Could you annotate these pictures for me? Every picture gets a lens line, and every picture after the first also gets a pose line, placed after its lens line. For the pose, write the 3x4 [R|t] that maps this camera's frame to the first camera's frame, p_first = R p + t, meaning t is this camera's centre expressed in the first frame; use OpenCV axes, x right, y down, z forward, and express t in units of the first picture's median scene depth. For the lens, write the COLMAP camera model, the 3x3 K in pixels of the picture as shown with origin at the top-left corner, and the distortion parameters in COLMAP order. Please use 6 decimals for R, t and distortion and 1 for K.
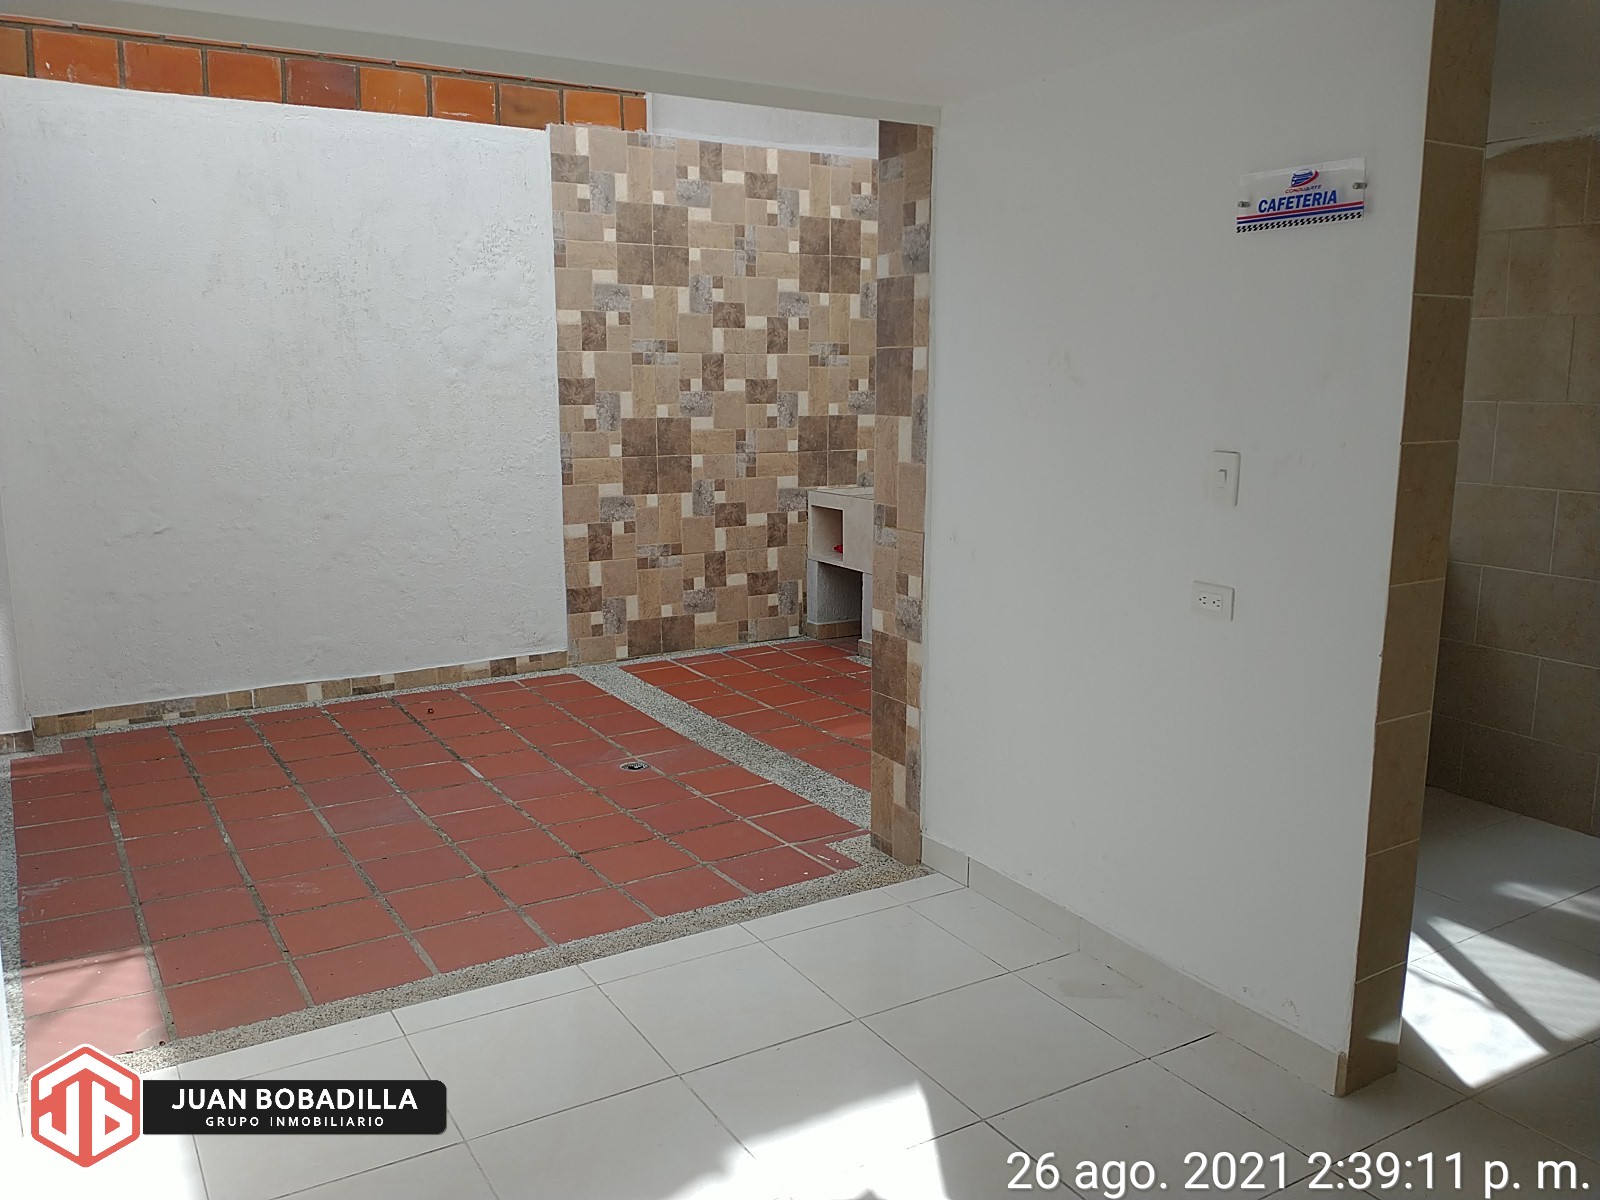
lens RADIAL K [[1296.9, 0, 810.8], [0, 1296.9, 608.1], [0, 0, 1]] dist [0.035694, -0.030770]
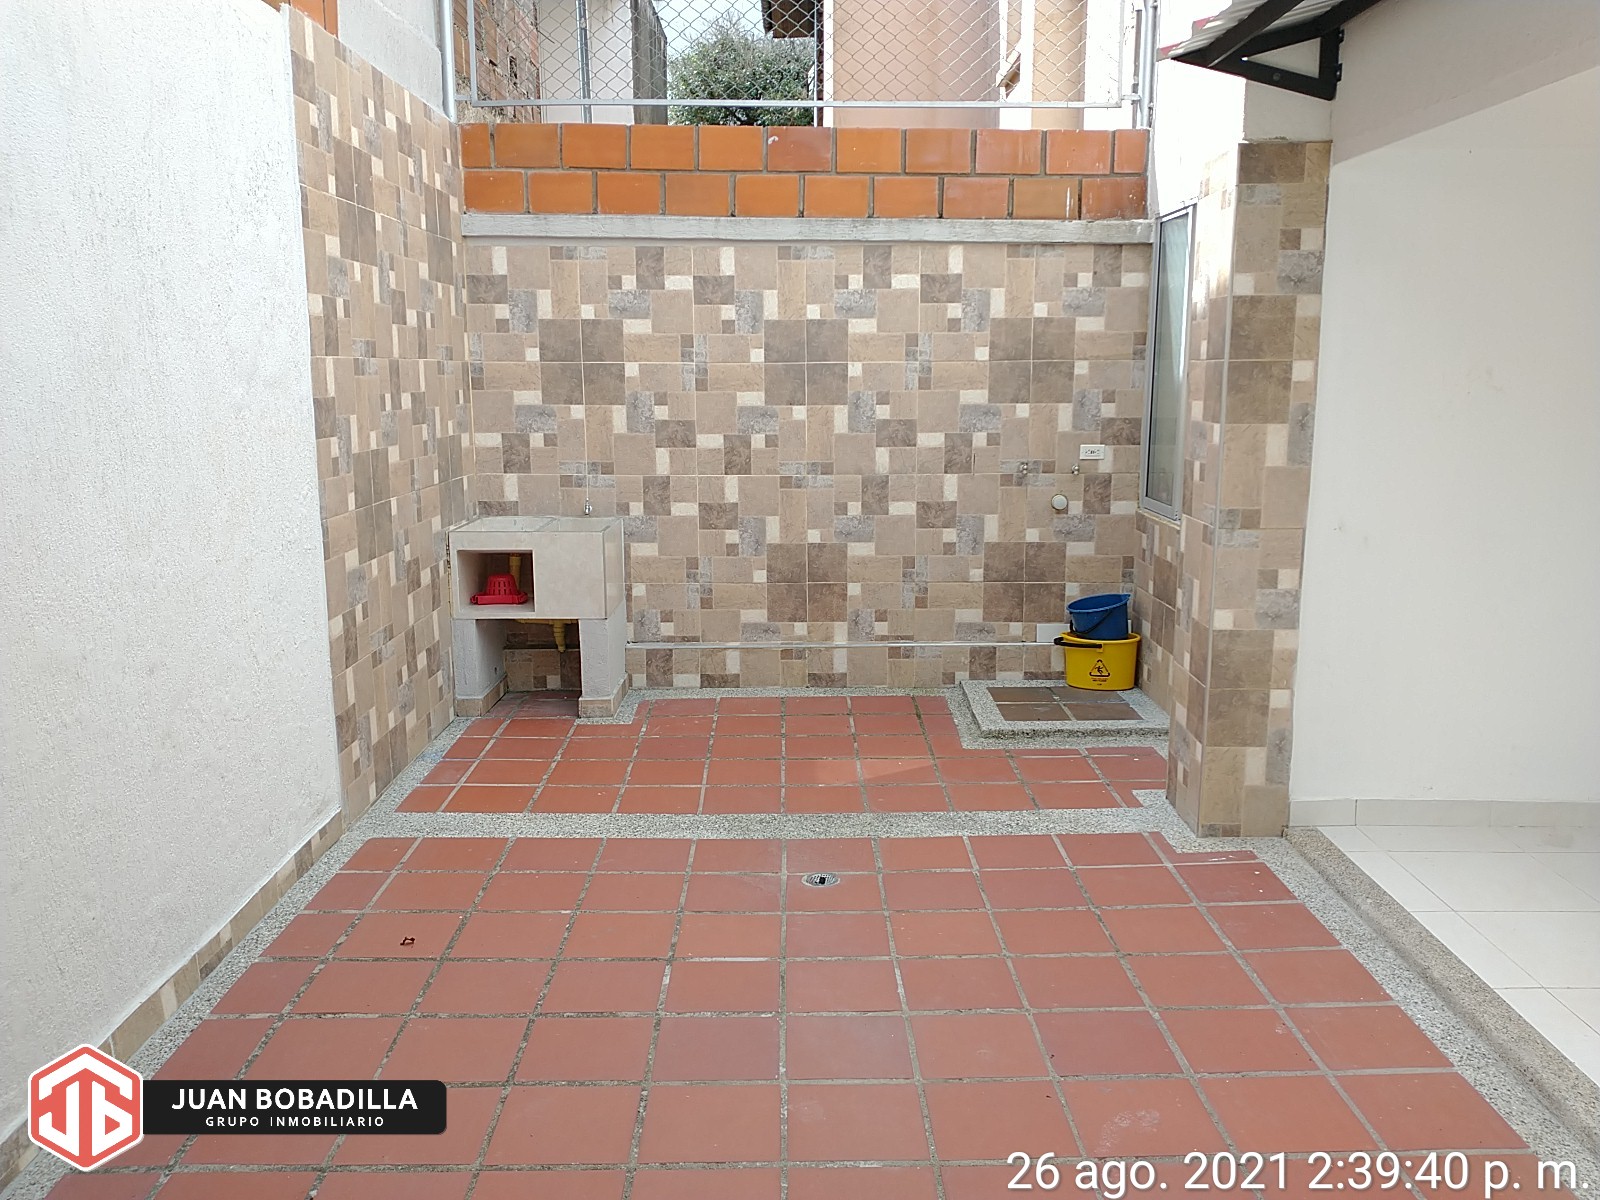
lens RADIAL K [[1296.9, 0, 805.4], [0, 1296.9, 589.7], [0, 0, 1]] dist [0.035694, -0.030770]
pose [[0.512201, -0.149375, 0.845776, -1.021348], [0.158821, 0.984249, 0.077649, -0.151735], [-0.844053, 0.094555, 0.527858, 0.737551]]
